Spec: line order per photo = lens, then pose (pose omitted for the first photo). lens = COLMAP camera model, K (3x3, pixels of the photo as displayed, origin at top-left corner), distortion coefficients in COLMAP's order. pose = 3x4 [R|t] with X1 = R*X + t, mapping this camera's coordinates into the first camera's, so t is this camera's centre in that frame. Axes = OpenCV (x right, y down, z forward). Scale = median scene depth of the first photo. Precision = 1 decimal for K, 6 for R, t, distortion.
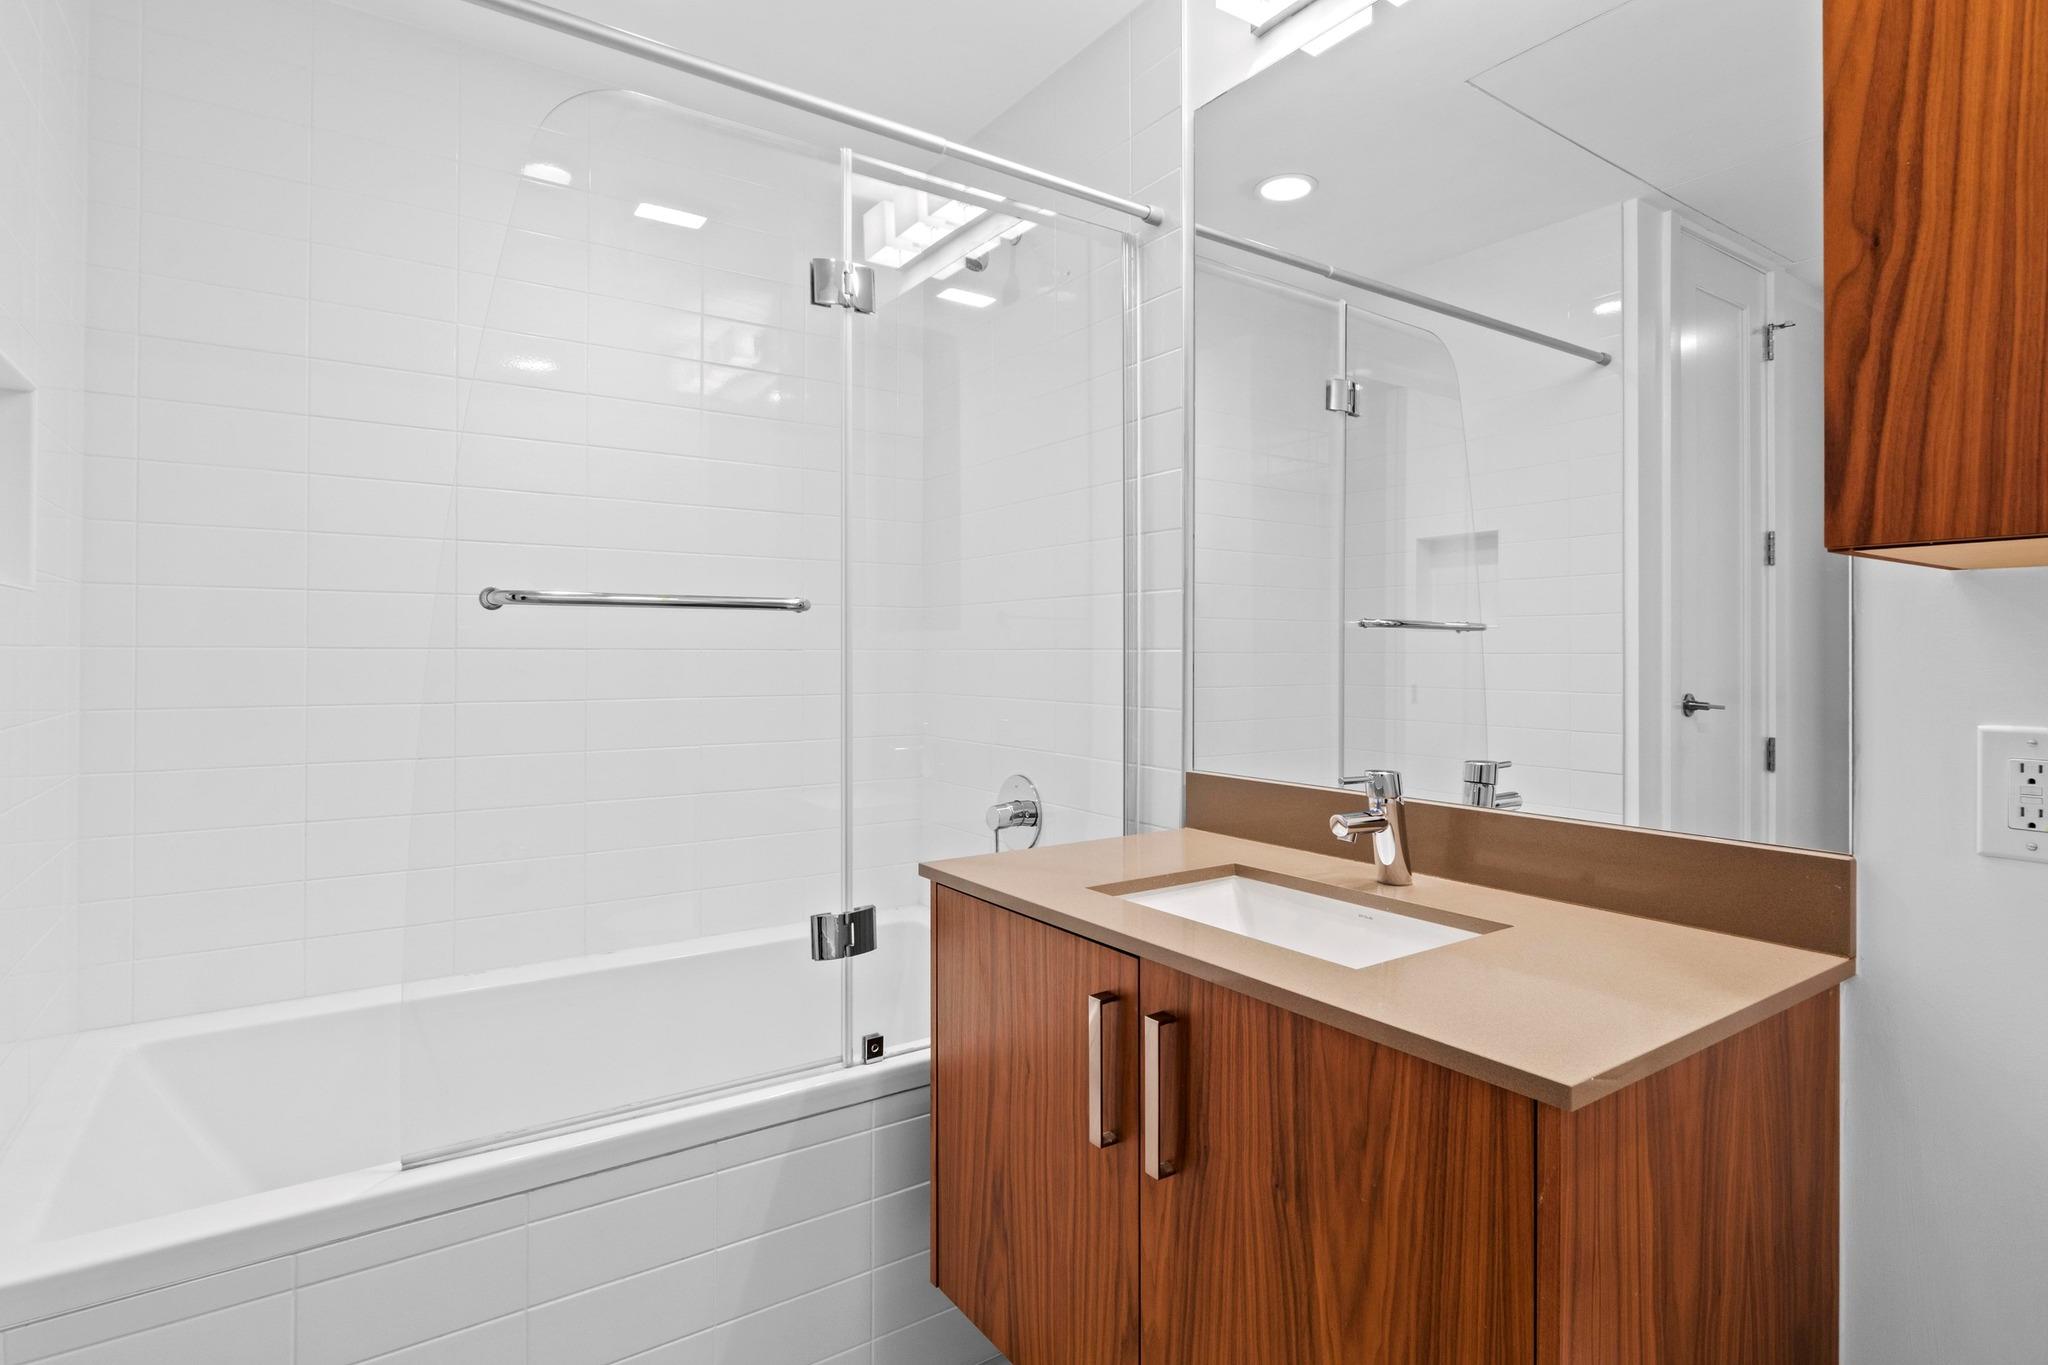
lens RADIAL K [[1038.7, 0, 1021.2], [0, 1038.7, 632.6], [0, 0, 1]] dist [-0.003041, -0.000573]
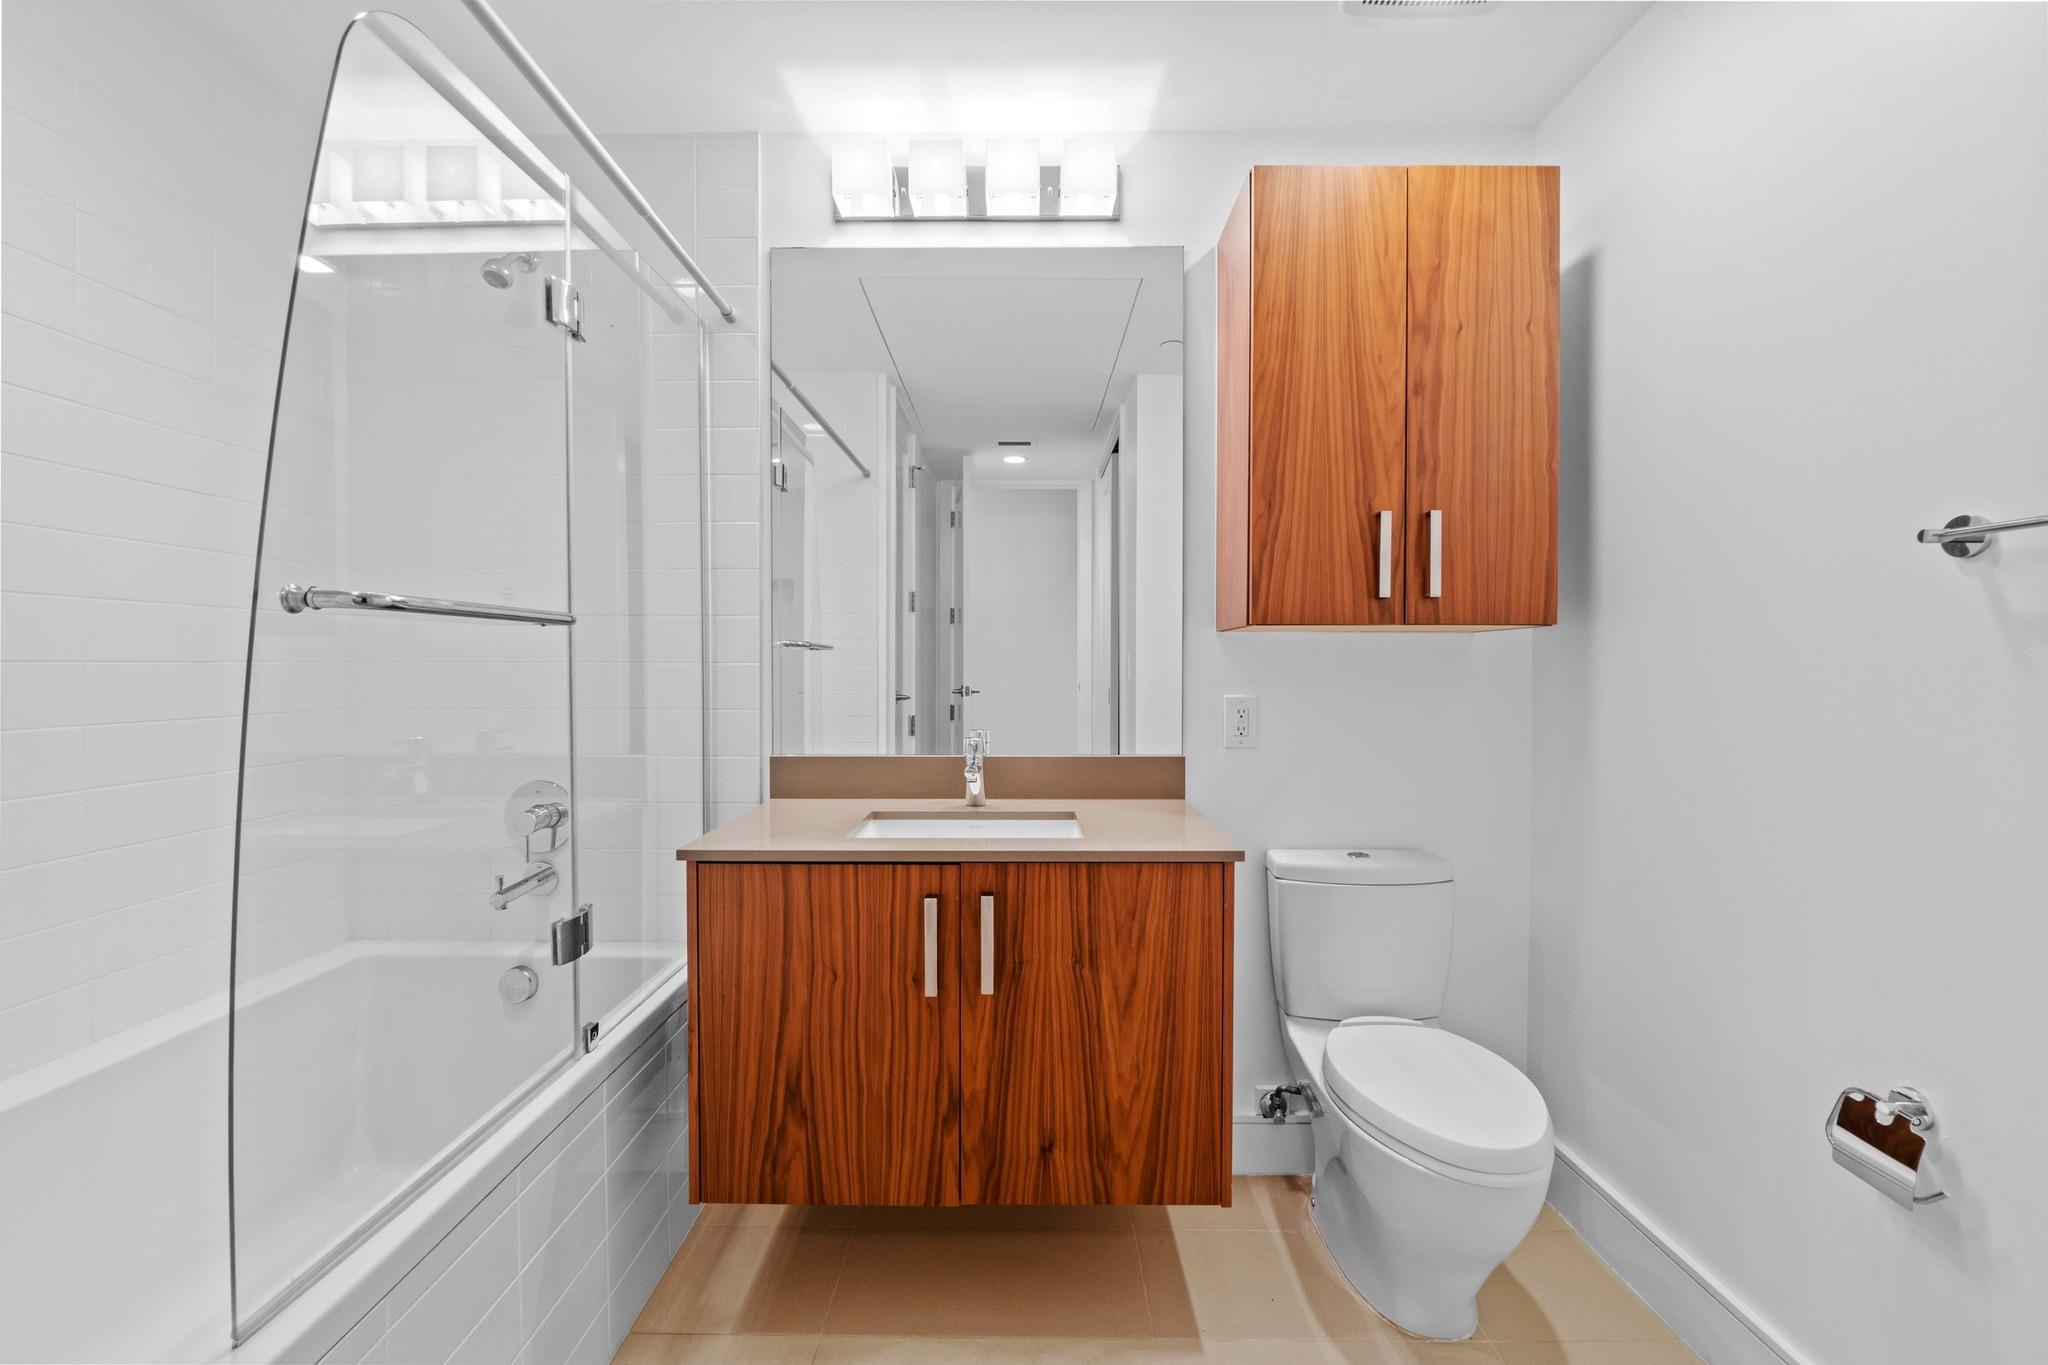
lens RADIAL K [[871.5, 0, 1018.7], [0, 871.5, 658.4], [0, 0, 1]] dist [-0.003795, -0.000356]
pose [[0.569346, 0.004458, 0.822086, -1.011548], [-0.016703, 0.999842, 0.006147, -0.001907], [-0.821928, -0.017231, 0.569330, 0.219635]]
